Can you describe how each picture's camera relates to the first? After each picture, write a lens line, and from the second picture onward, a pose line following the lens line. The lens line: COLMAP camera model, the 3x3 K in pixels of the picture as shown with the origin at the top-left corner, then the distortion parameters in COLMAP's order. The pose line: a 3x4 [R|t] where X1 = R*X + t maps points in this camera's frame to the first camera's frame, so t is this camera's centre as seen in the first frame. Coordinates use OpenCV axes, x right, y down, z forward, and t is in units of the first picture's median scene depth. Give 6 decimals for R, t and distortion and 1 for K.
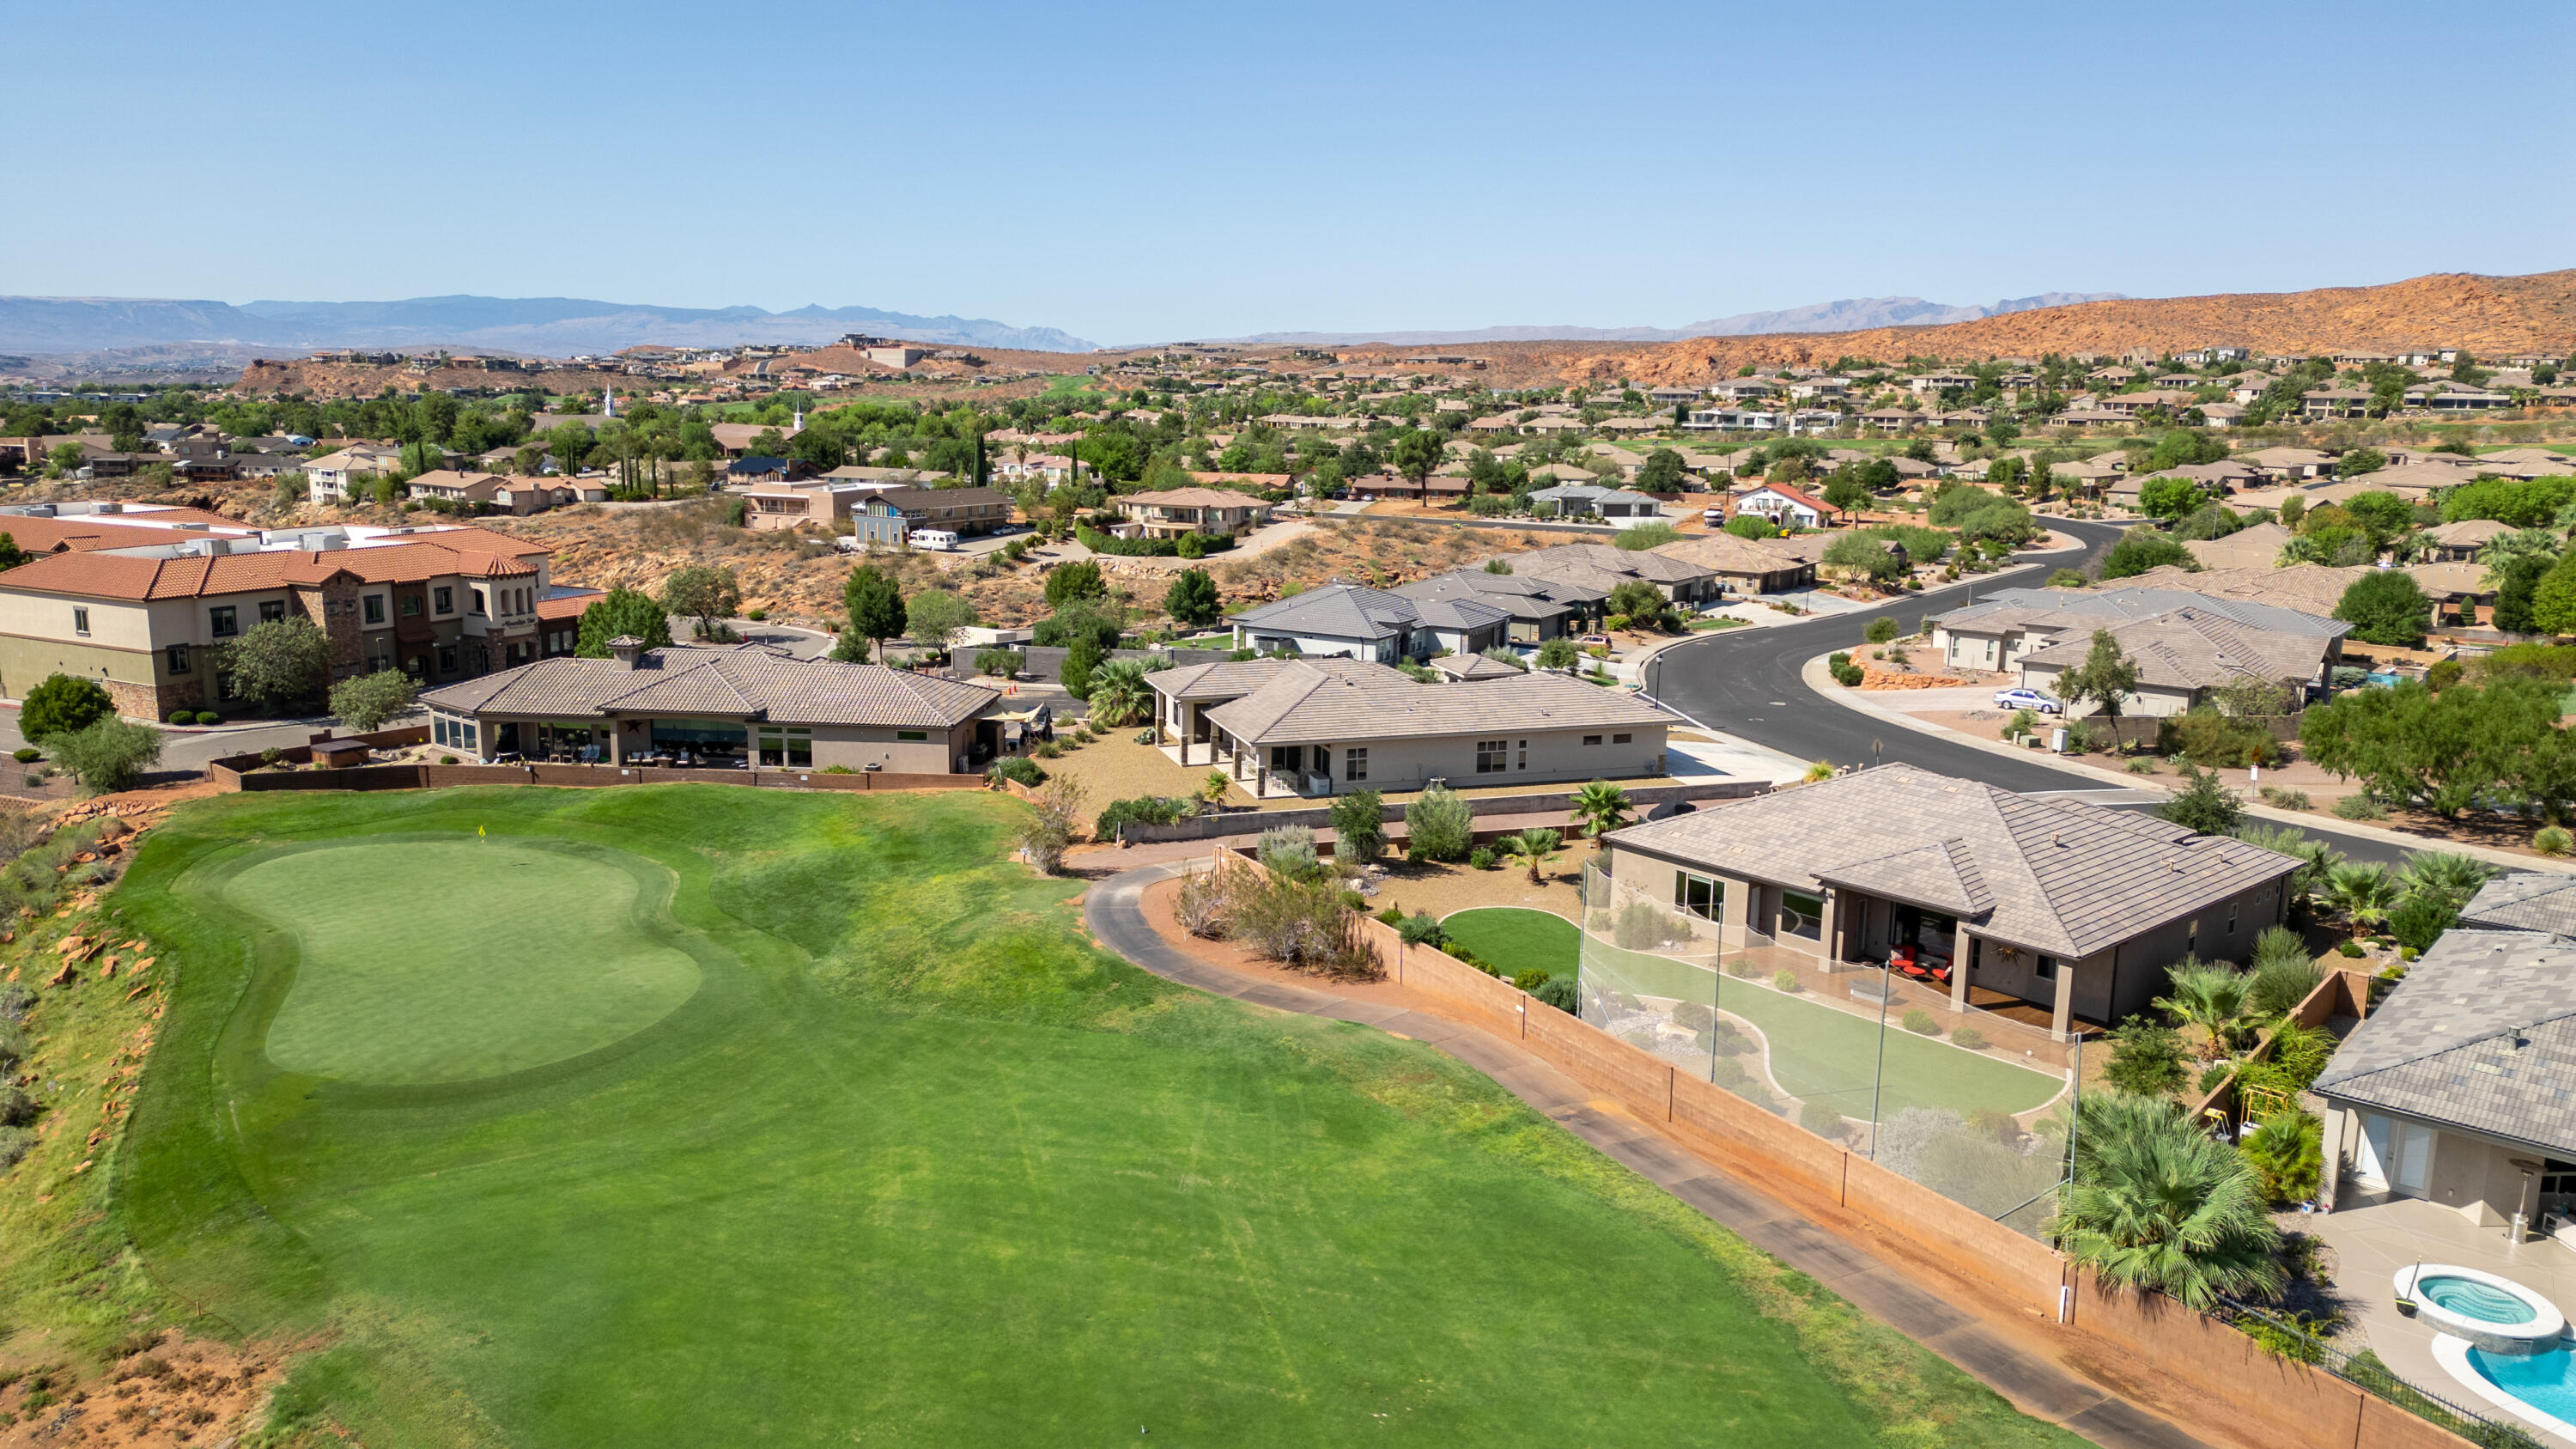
lens RADIAL K [[1781.2, 0, 1274.1], [0, 1781.2, 732.3], [0, 0, 1]] dist [0.033211, -0.039723]
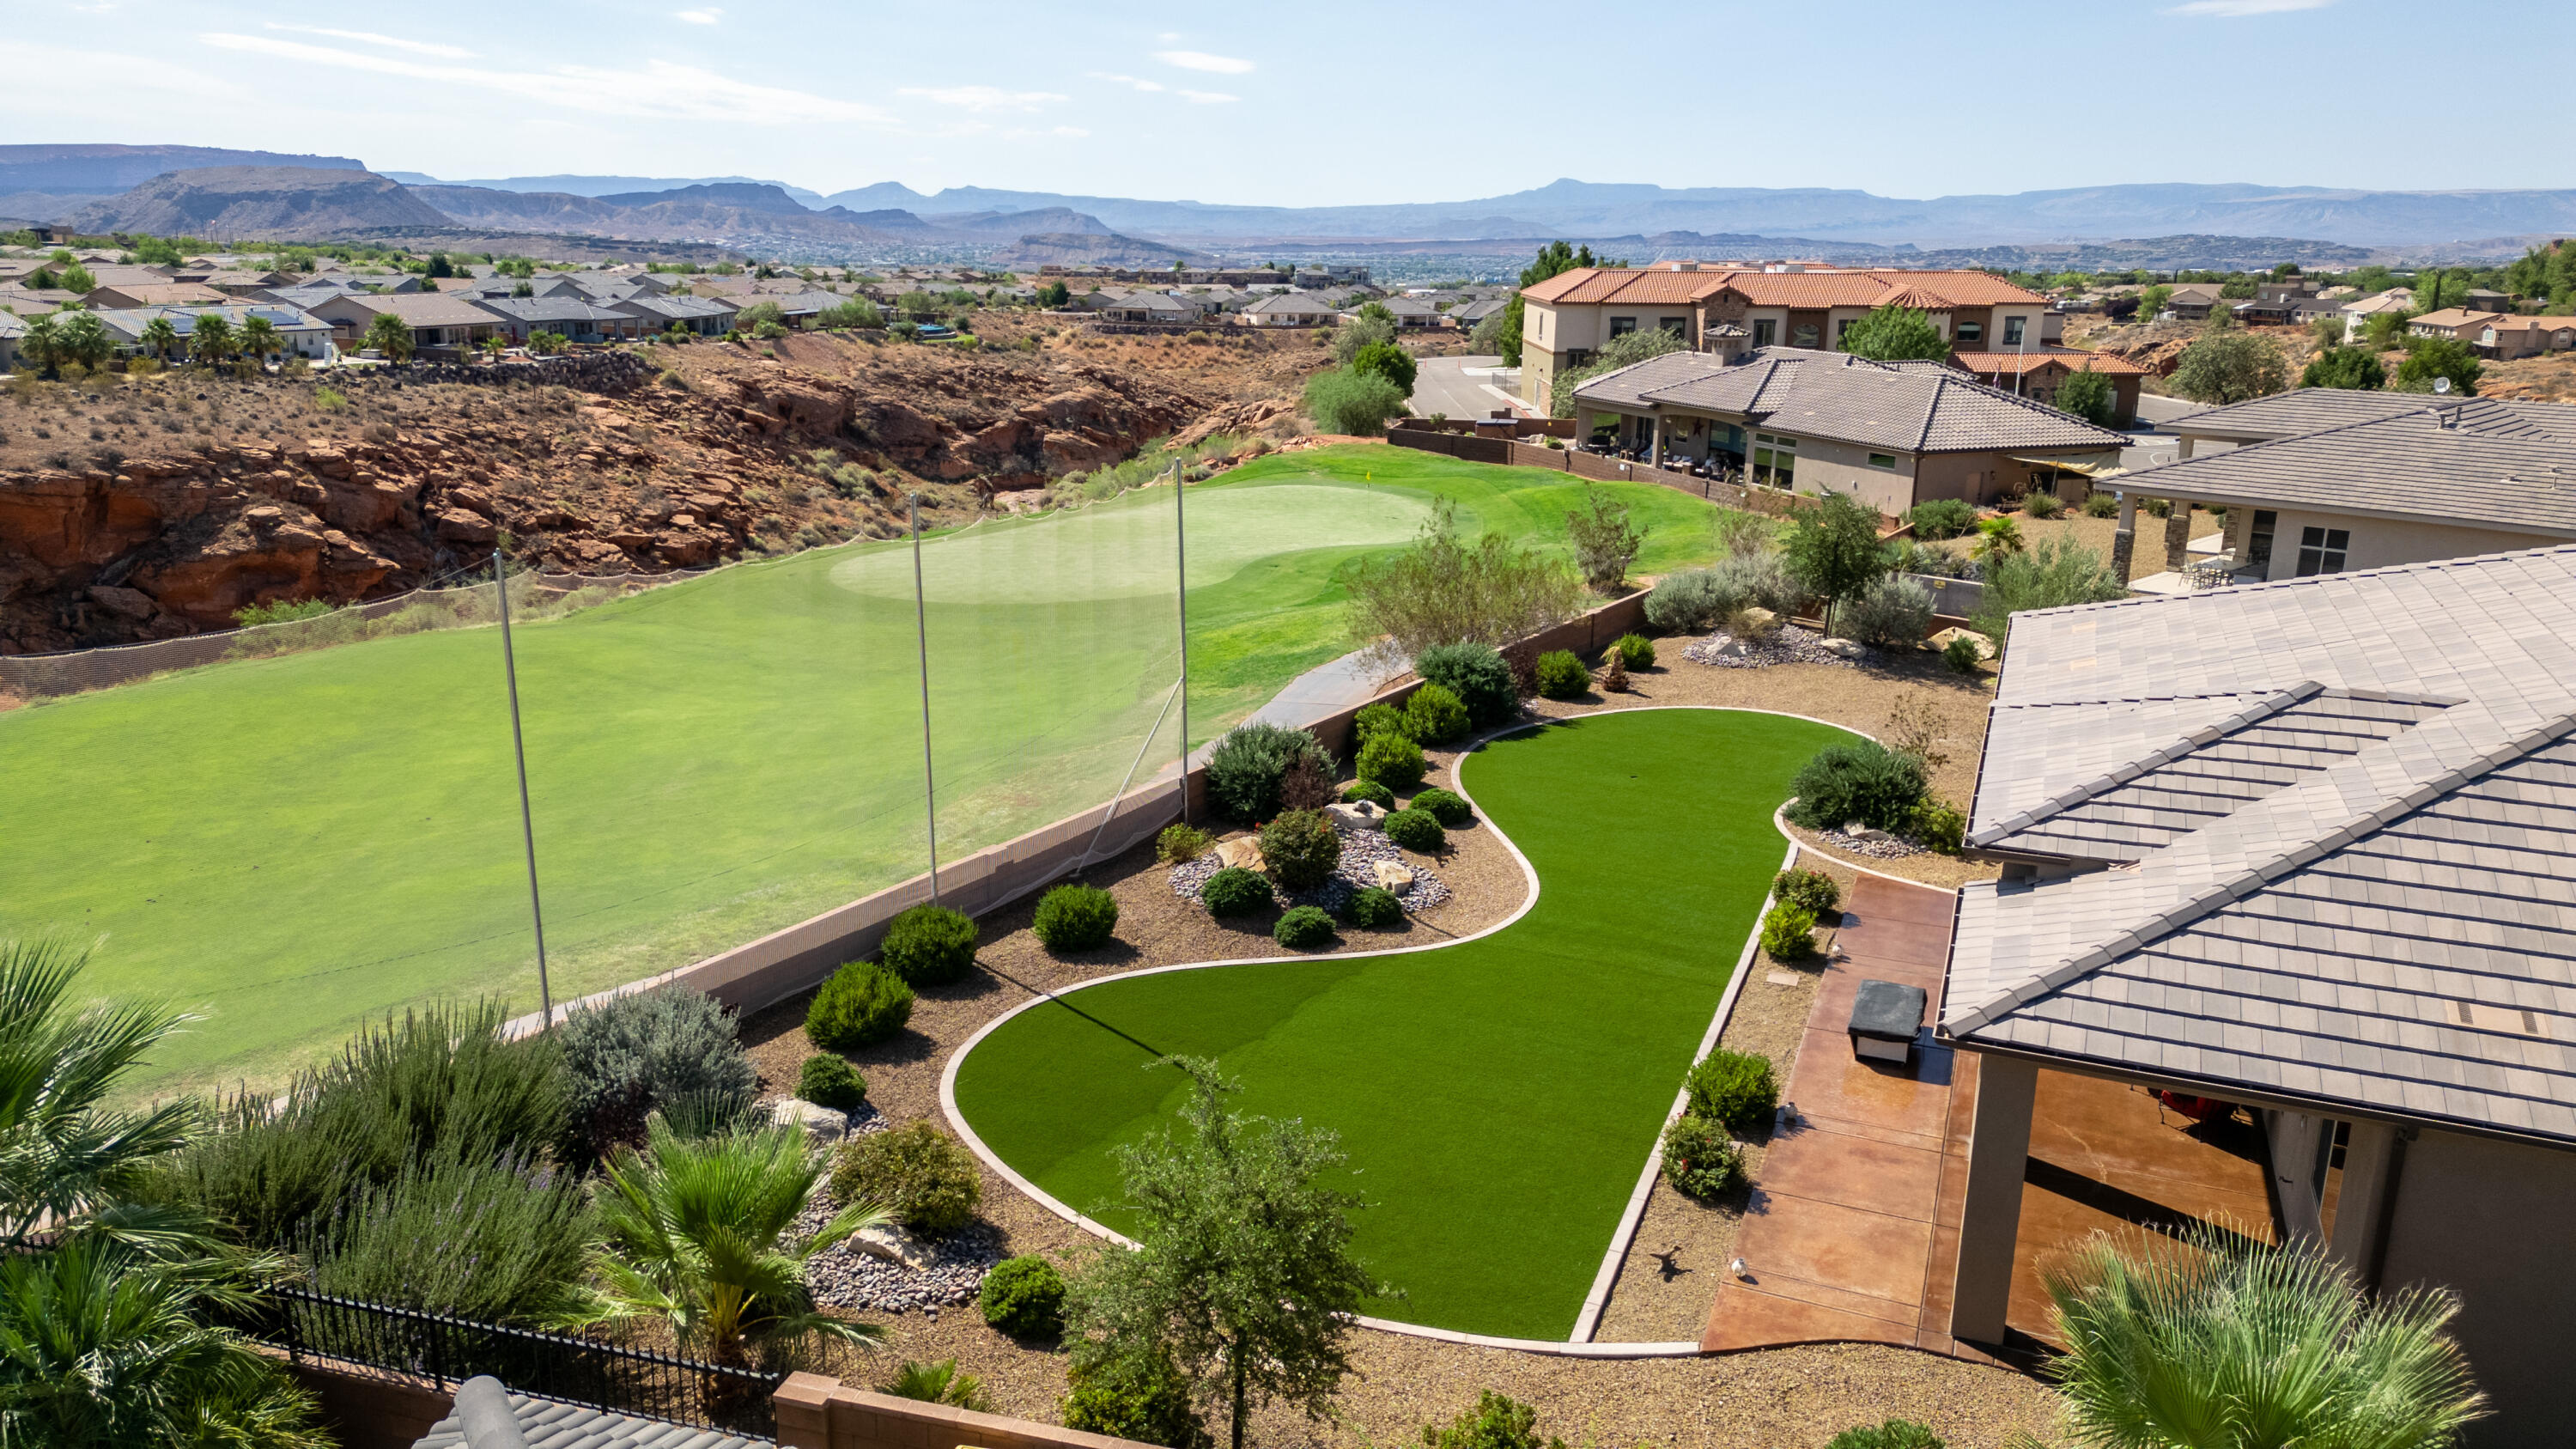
lens RADIAL K [[1781.2, 0, 1274.1], [0, 1781.2, 732.3], [0, 0, 1]] dist [0.033211, -0.039723]
pose [[0.432996, 0.231703, -0.871107, 0.270977], [-0.179298, 0.969226, 0.168679, 0.023890], [0.883384, 0.083150, 0.461215, 0.342357]]
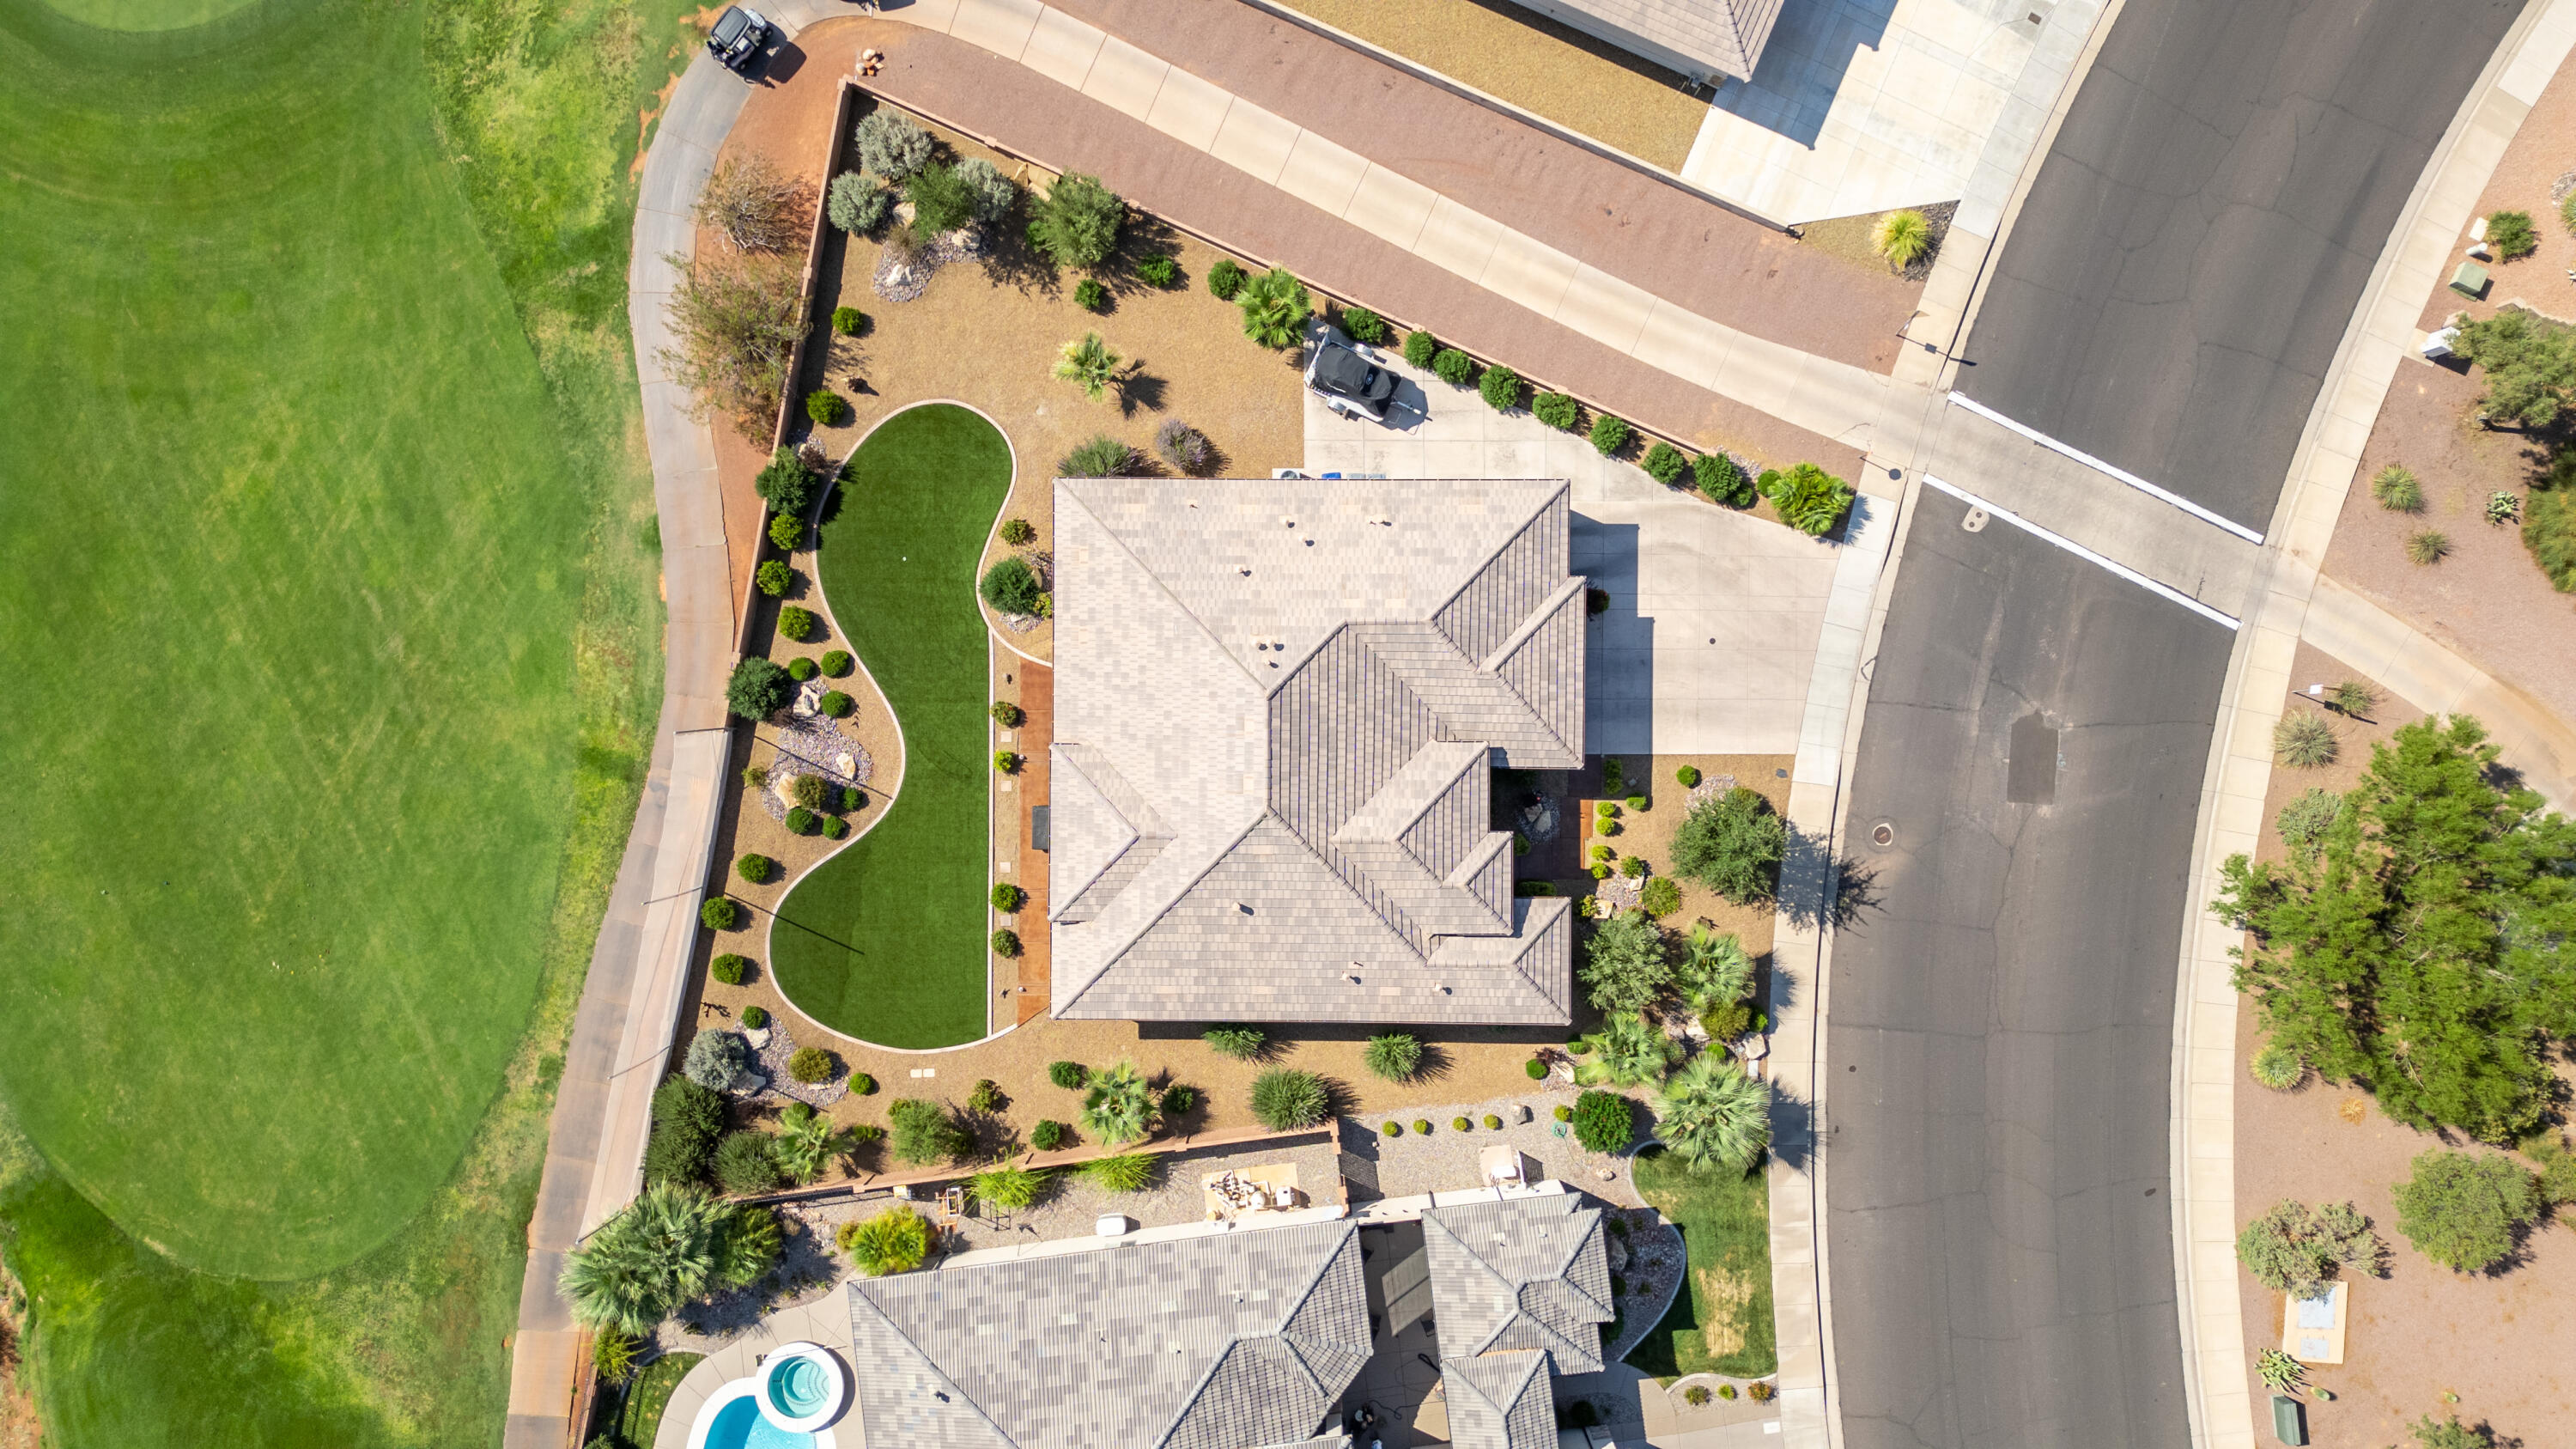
lens RADIAL K [[1781.2, 0, 1274.1], [0, 1781.2, 732.3], [0, 0, 1]] dist [0.033211, -0.039723]
pose [[0.749681, 0.661770, -0.006214, 0.190985], [-0.122239, 0.147693, 0.981450, -0.433158], [0.650412, -0.735015, 0.191616, 0.437308]]
